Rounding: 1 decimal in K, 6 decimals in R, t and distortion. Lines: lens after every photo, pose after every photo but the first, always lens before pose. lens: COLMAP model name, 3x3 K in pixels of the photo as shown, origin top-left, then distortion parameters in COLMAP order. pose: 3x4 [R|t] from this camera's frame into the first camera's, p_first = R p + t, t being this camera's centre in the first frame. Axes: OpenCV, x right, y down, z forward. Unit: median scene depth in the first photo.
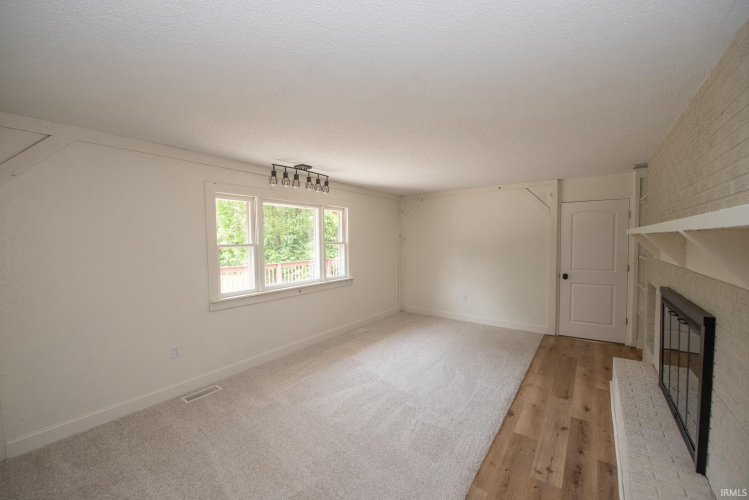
lens RADIAL K [[298.2, 0, 374.5], [0, 298.2, 250.0], [0, 0, 1]] dist [0.000058, -0.008116]
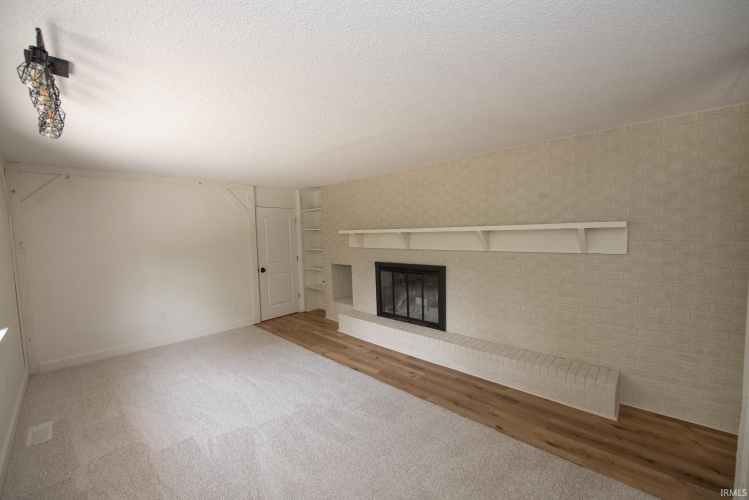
lens RADIAL K [[298.2, 0, 374.5], [0, 298.2, 250.0], [0, 0, 1]] dist [0.000058, -0.008116]
pose [[0.123634, -0.048705, 0.991132, -0.564279], [0.052594, 0.997713, 0.042468, -0.020740], [-0.990933, 0.046877, 0.125913, 0.499640]]
